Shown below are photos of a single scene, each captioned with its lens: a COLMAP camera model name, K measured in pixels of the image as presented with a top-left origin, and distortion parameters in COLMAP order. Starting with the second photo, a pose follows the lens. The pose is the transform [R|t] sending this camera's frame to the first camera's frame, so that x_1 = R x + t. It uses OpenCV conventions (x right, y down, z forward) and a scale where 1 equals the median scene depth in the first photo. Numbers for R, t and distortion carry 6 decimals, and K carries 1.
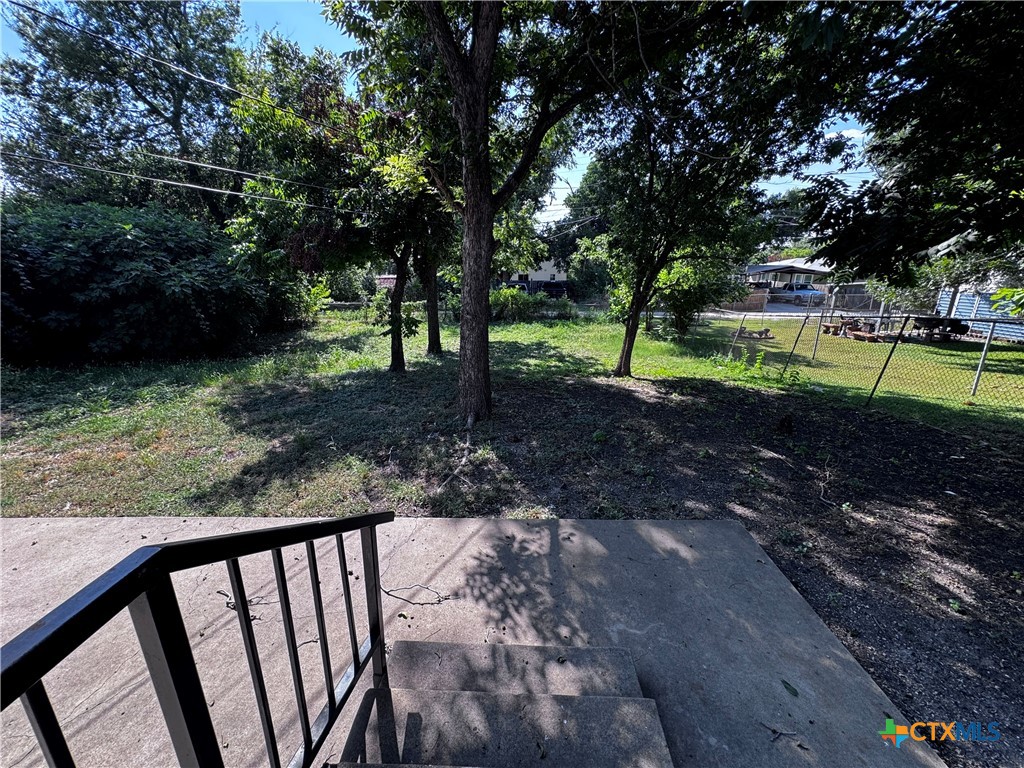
lens RADIAL K [[414.5, 0, 512.2], [0, 414.5, 384.0], [0, 0, 1]] dist [-0.000079, 0.000642]
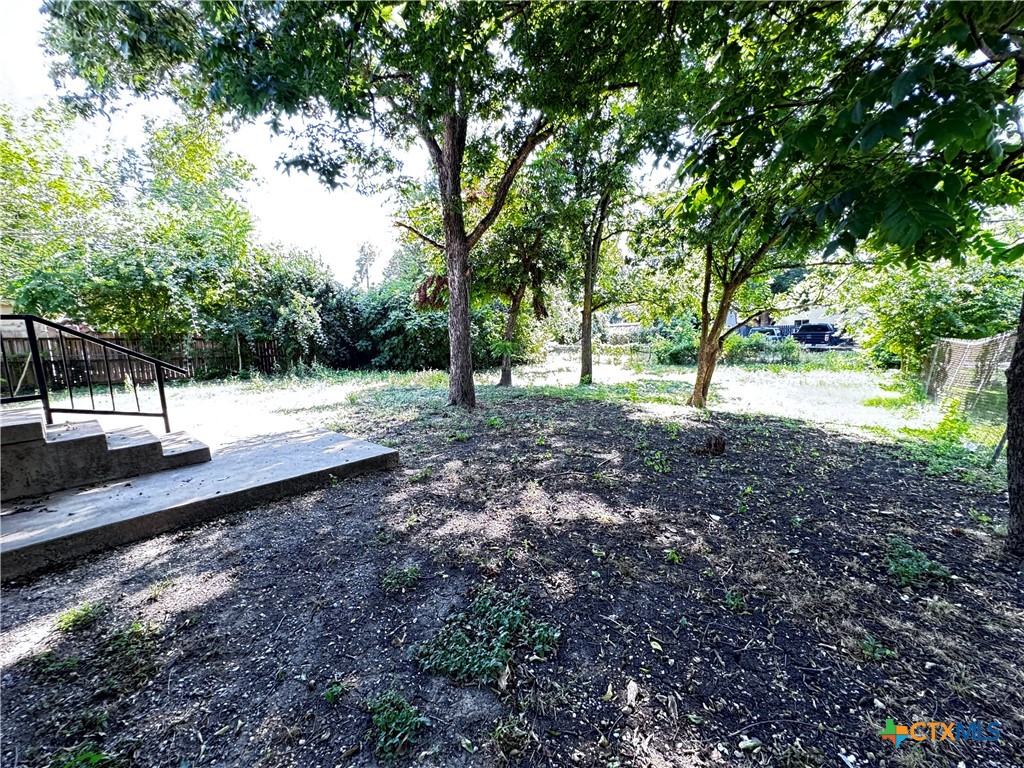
lens RADIAL K [[414.5, 0, 510.8], [0, 414.5, 384.6], [0, 0, 1]] dist [-0.000079, 0.000642]
pose [[0.769507, 0.061782, -0.635643, 0.735811], [-0.144089, 0.986442, -0.078556, 0.081826], [0.622171, 0.152038, 0.767976, 0.098515]]
